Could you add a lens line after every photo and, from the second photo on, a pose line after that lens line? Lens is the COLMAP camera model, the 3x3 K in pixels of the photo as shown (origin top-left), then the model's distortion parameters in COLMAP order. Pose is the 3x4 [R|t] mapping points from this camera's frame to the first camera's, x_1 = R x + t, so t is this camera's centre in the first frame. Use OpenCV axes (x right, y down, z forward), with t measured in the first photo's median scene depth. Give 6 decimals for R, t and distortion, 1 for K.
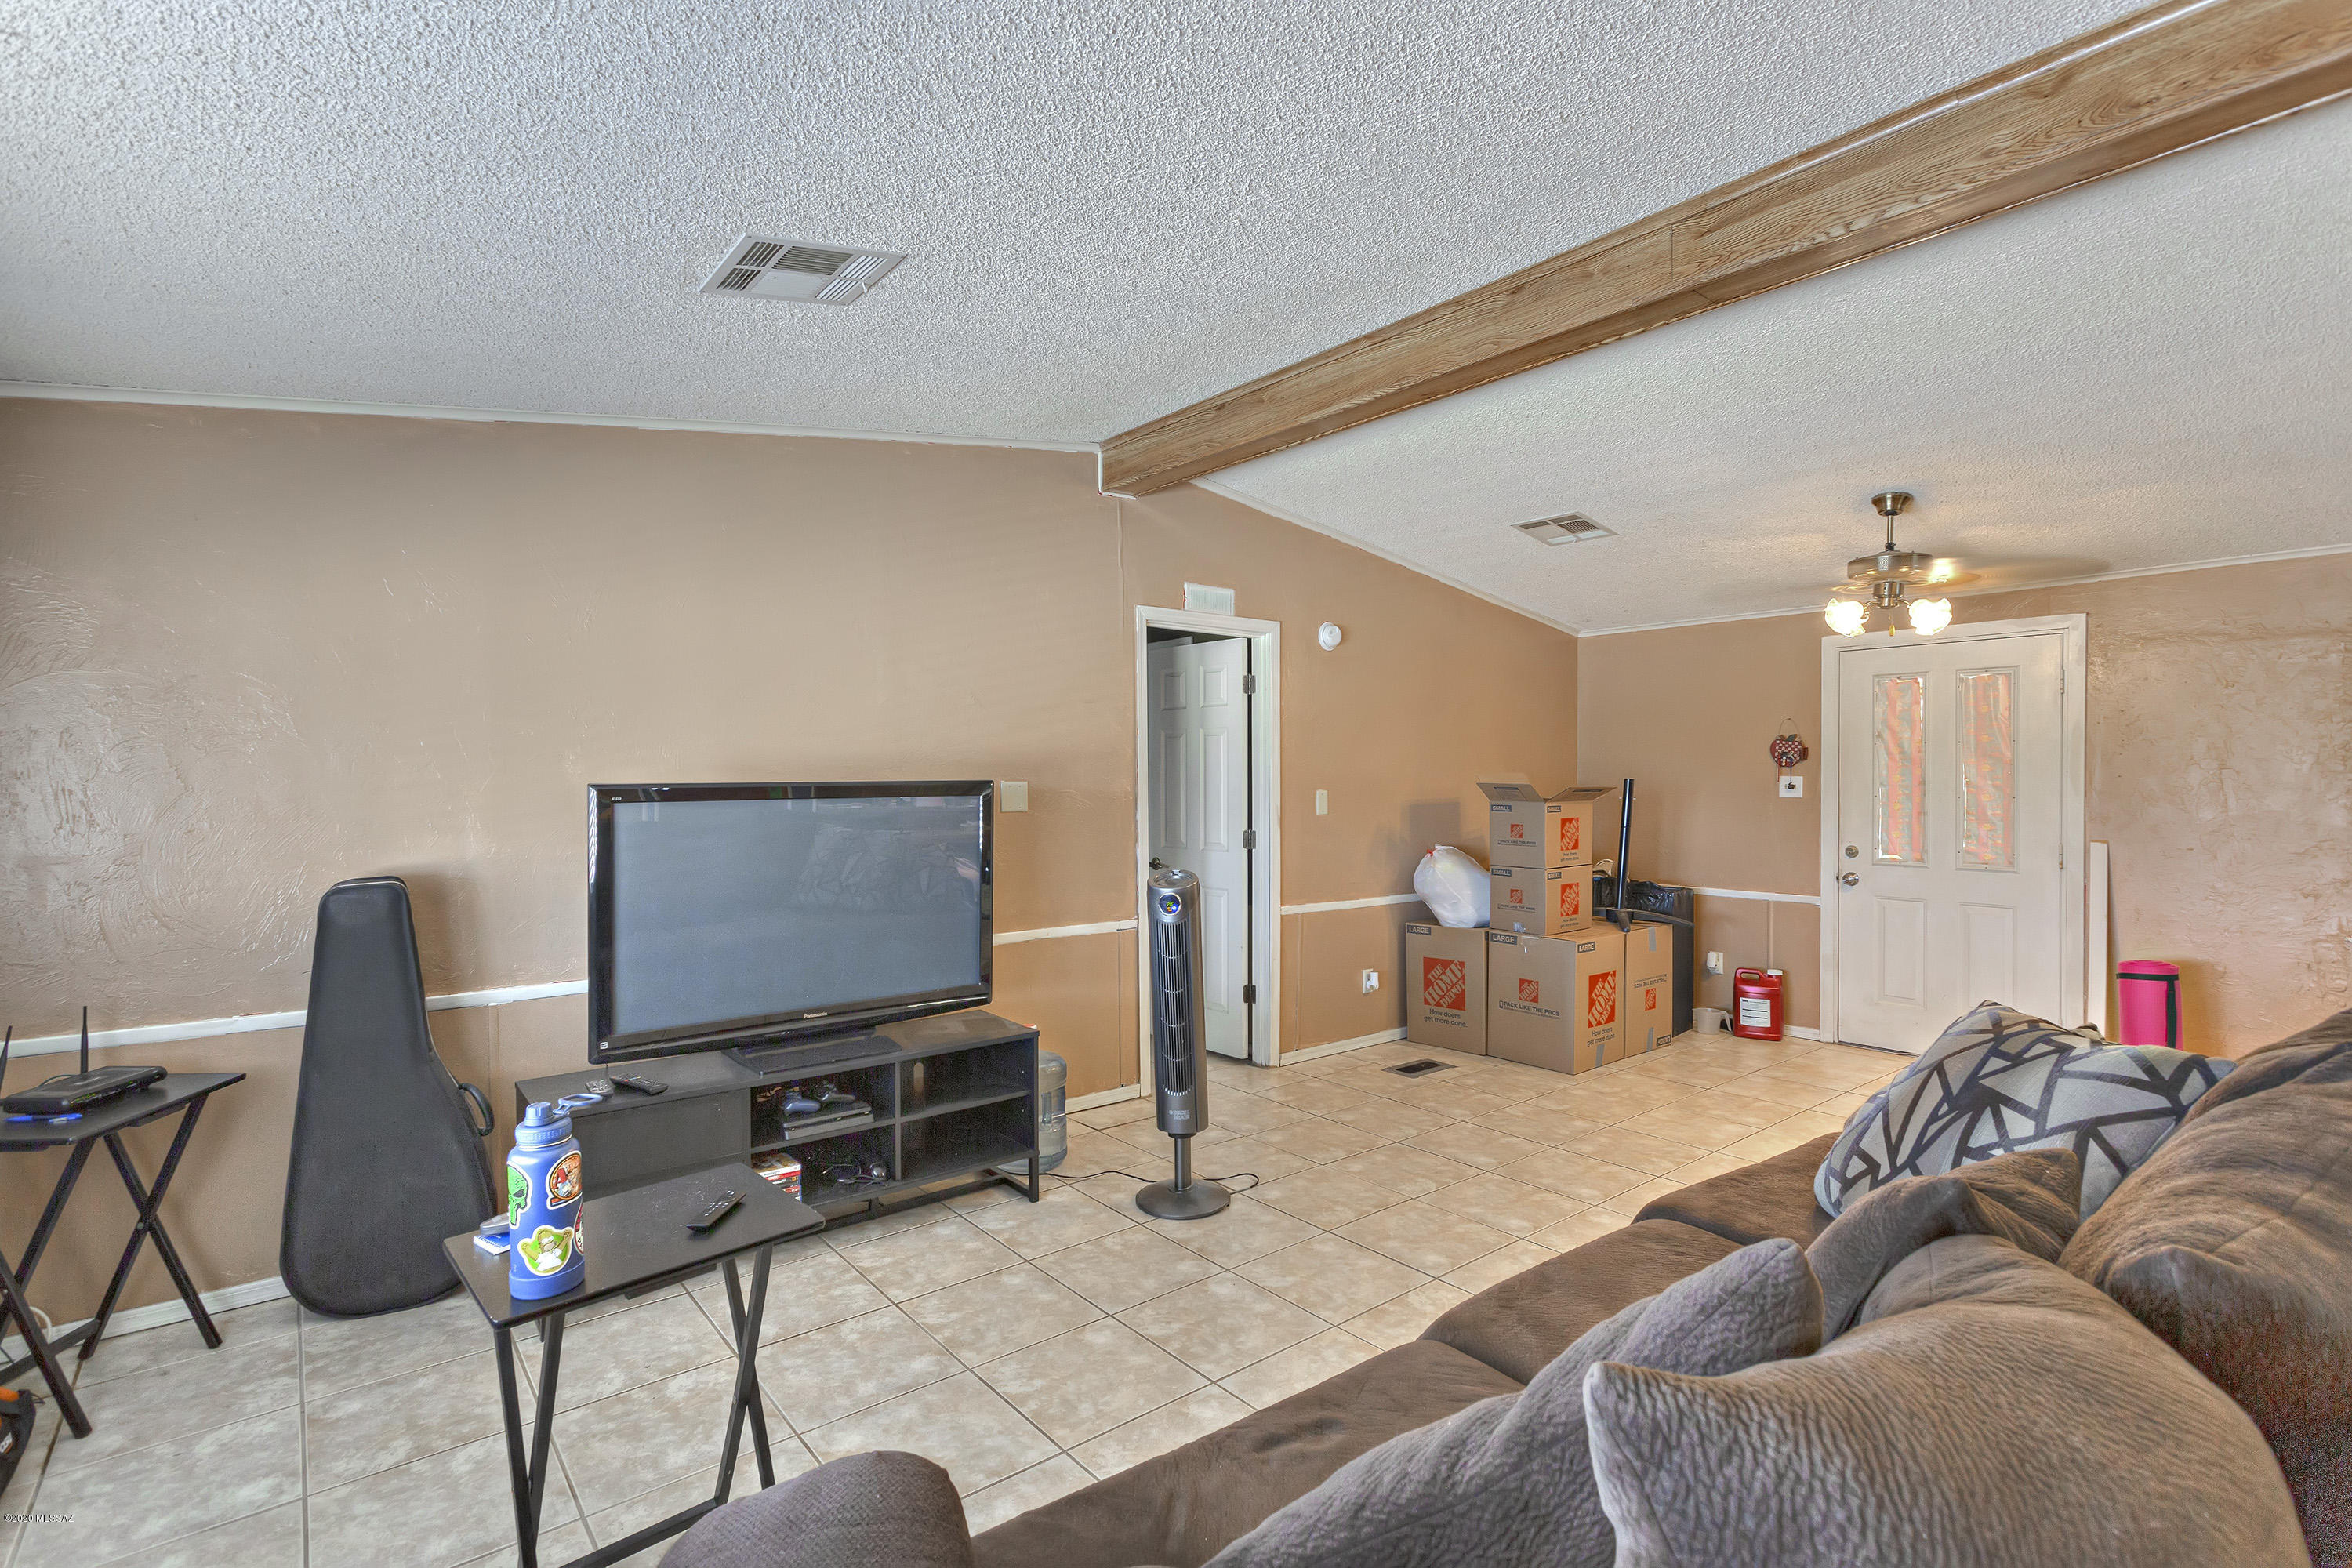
lens RADIAL K [[1101.5, 0, 1176.0], [0, 1101.5, 784.0], [0, 0, 1]] dist [0.010848, -0.000777]
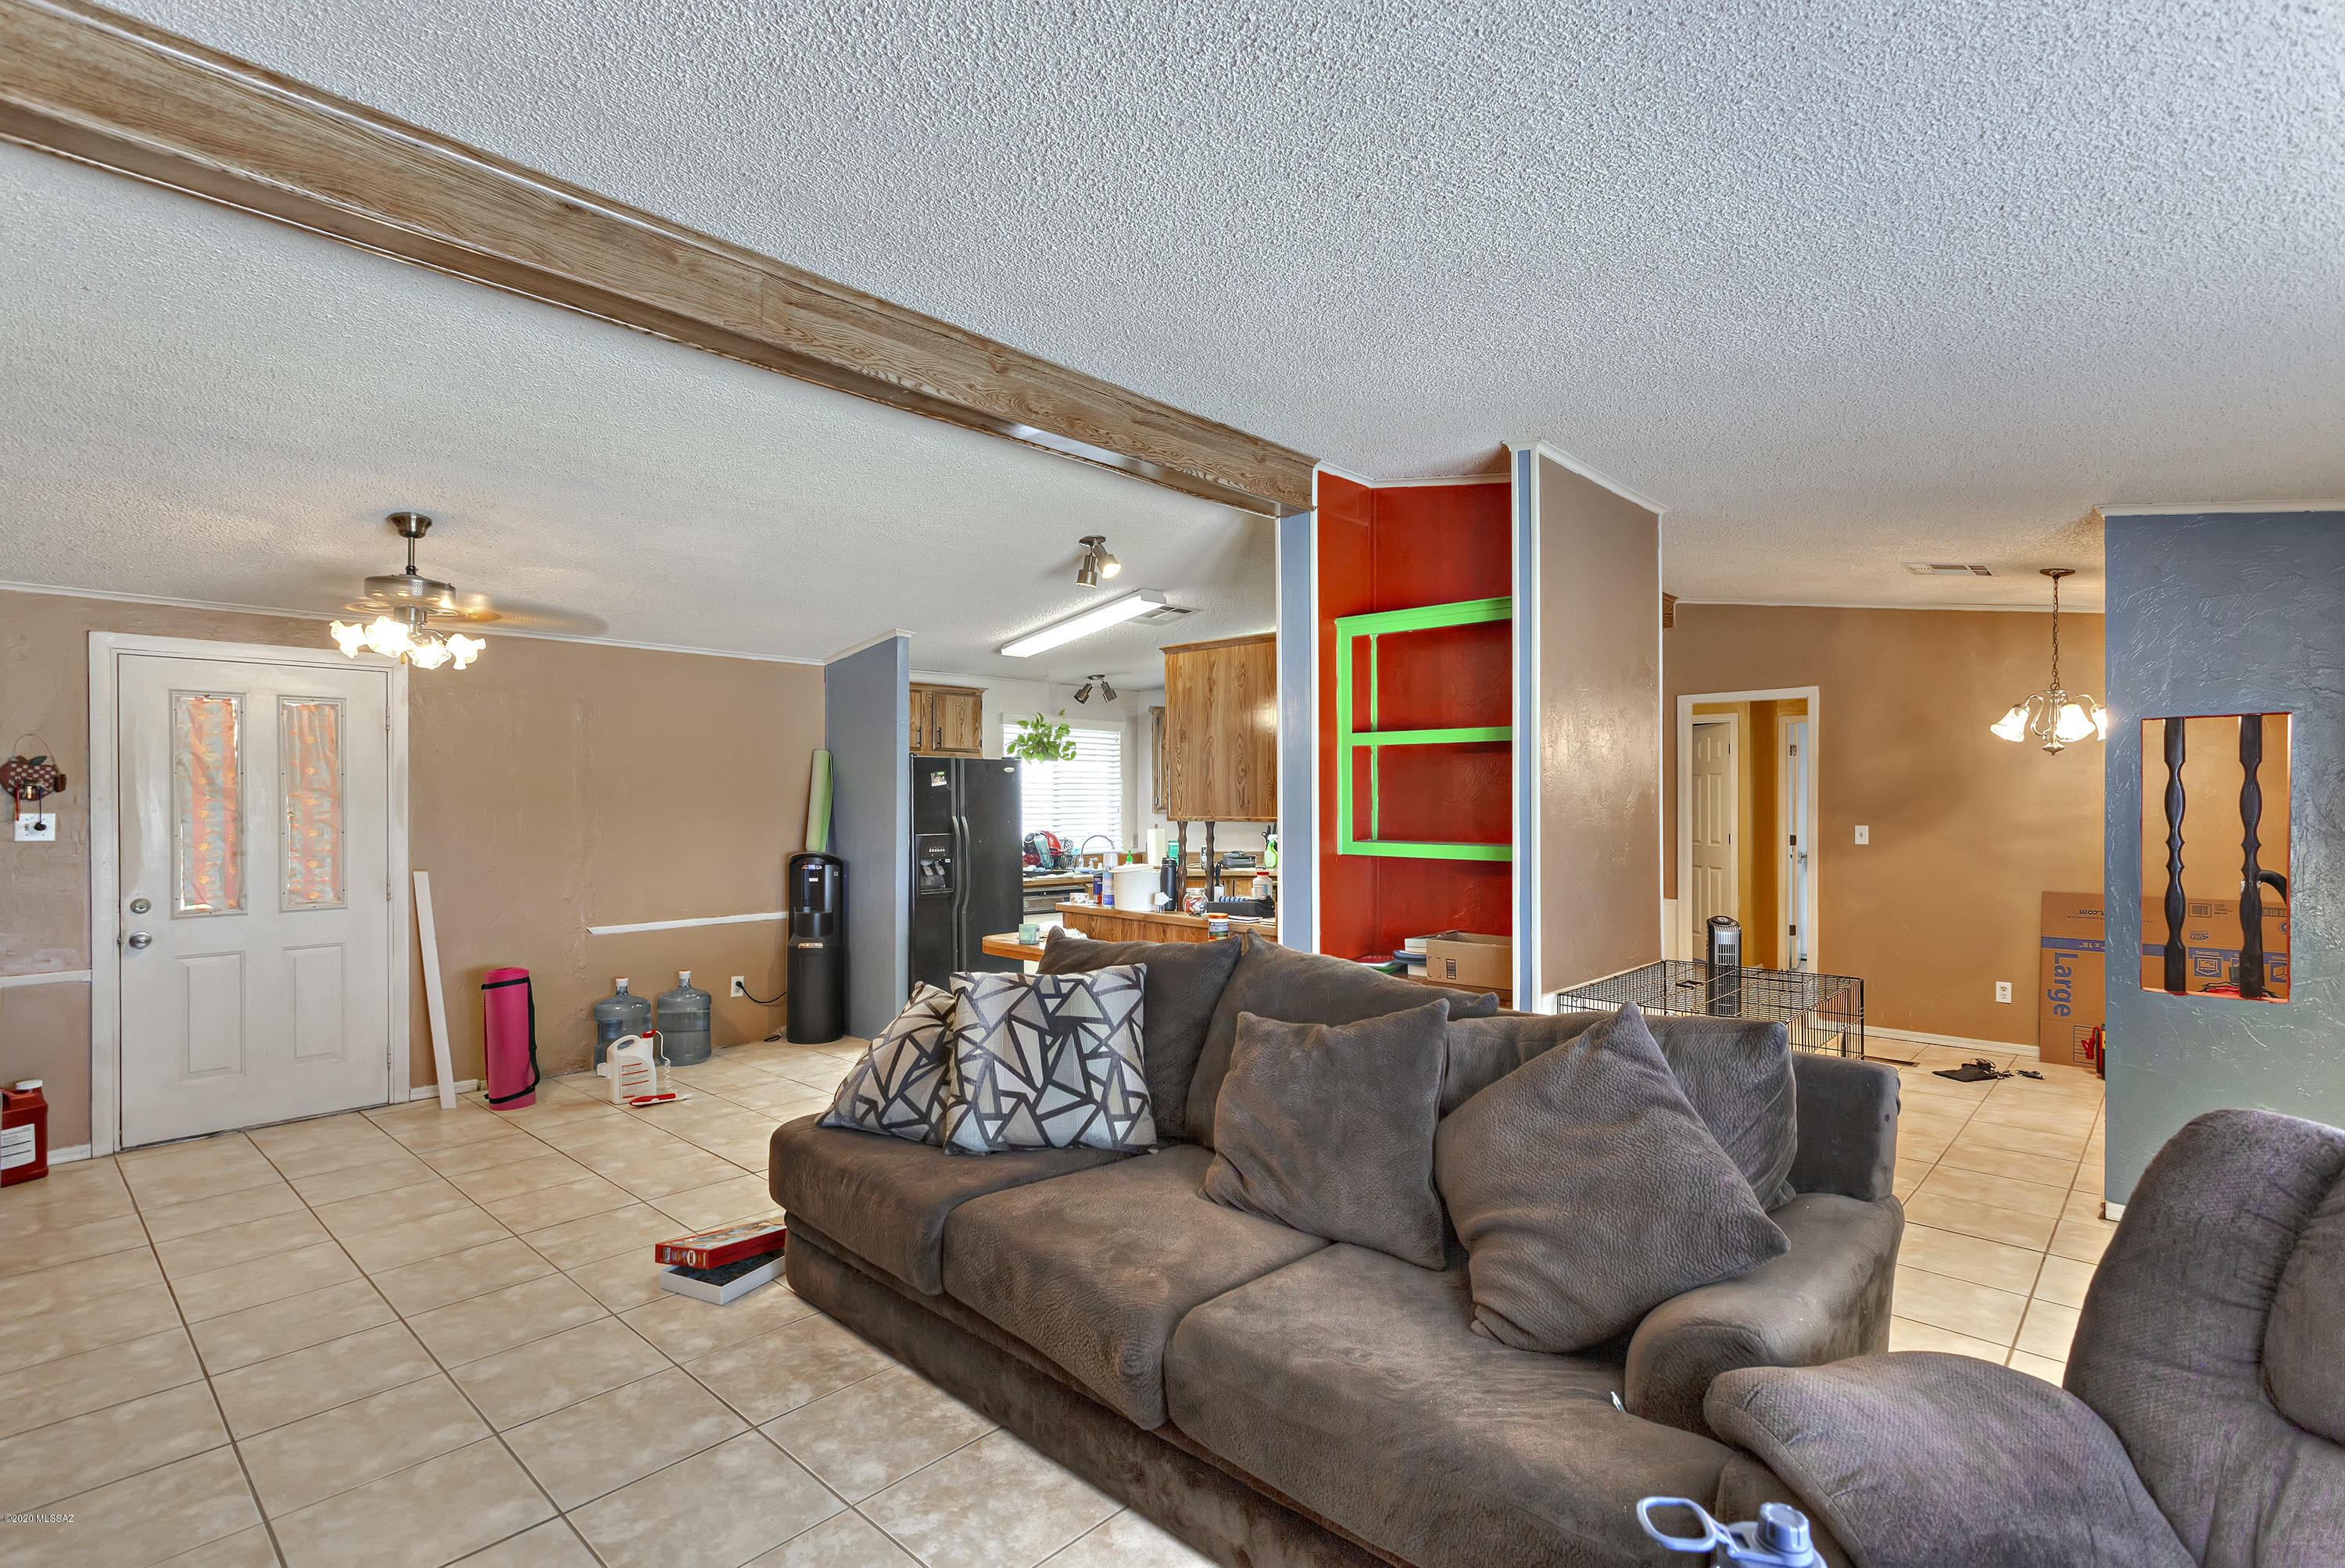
lens RADIAL K [[1137.5, 0, 1146.6], [0, 1137.5, 800.6], [0, 0, 1]] dist [-0.000183, -0.000324]
pose [[-0.142150, -0.004012, 0.989837, -0.401848], [0.008811, 0.999947, 0.005318, -0.017357], [-0.989806, 0.009477, -0.142107, 0.515599]]
